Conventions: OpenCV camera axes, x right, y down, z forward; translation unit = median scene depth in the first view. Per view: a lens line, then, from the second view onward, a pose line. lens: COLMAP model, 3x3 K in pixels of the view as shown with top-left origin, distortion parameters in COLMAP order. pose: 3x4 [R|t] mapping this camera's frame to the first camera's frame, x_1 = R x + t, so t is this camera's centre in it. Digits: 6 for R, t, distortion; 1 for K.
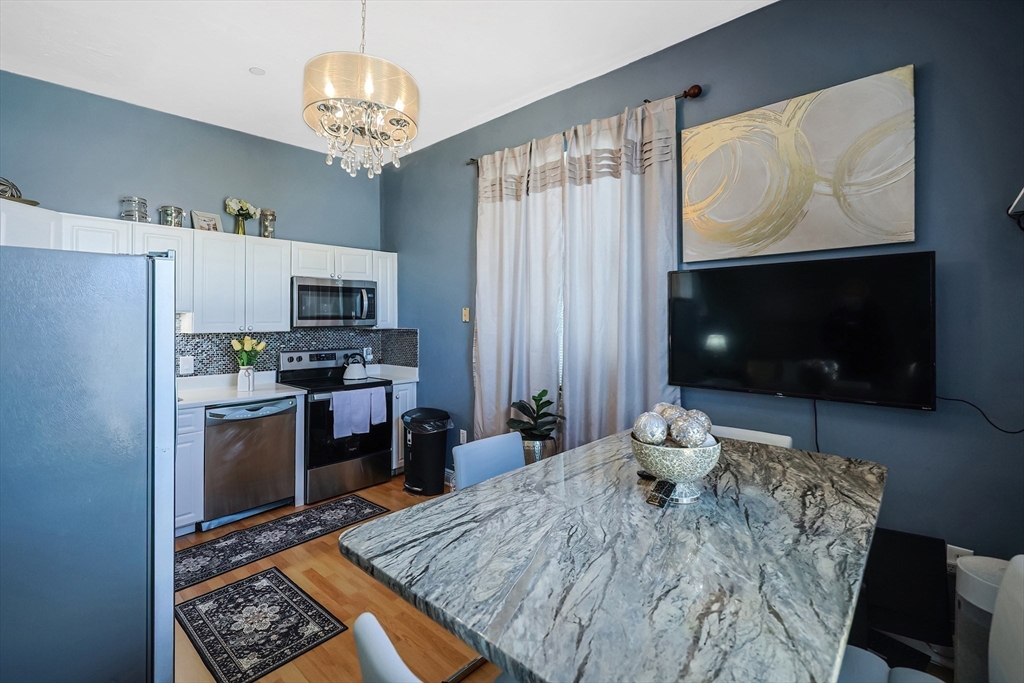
lens RADIAL K [[456.0, 0, 512.0], [0, 456.0, 341.5], [0, 0, 1]] dist [0.000340, 0.000073]
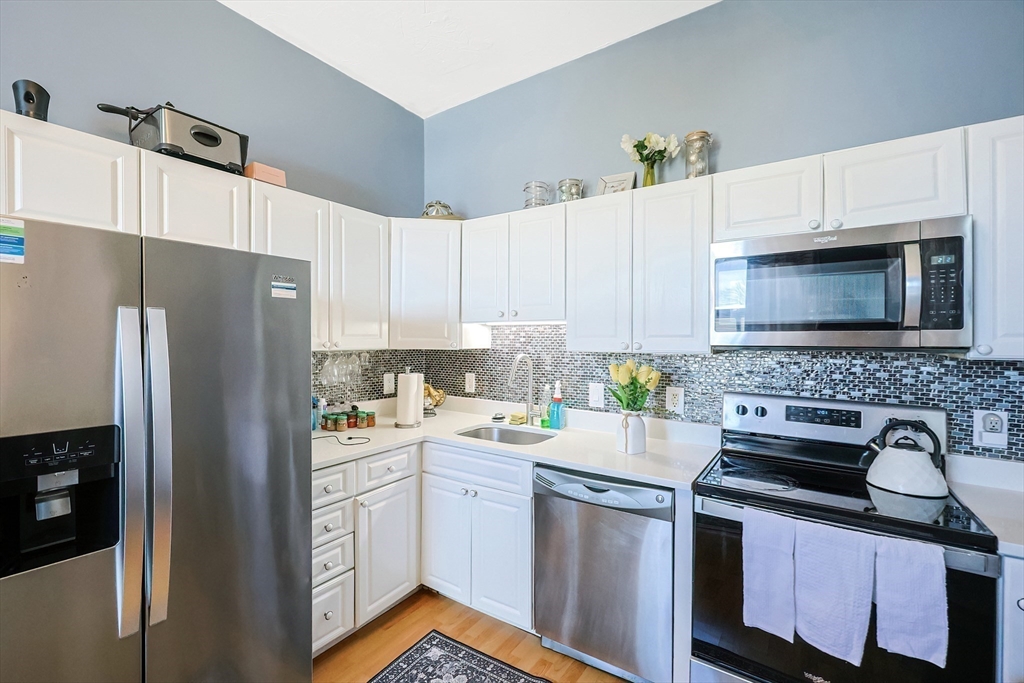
lens RADIAL K [[456.0, 0, 512.0], [0, 456.0, 341.5], [0, 0, 1]] dist [0.000340, 0.000073]
pose [[0.130531, 0.012969, -0.991359, -0.014842], [-0.051474, 0.998655, 0.006287, -0.027095], [0.990107, 0.050209, 0.131023, 0.672775]]
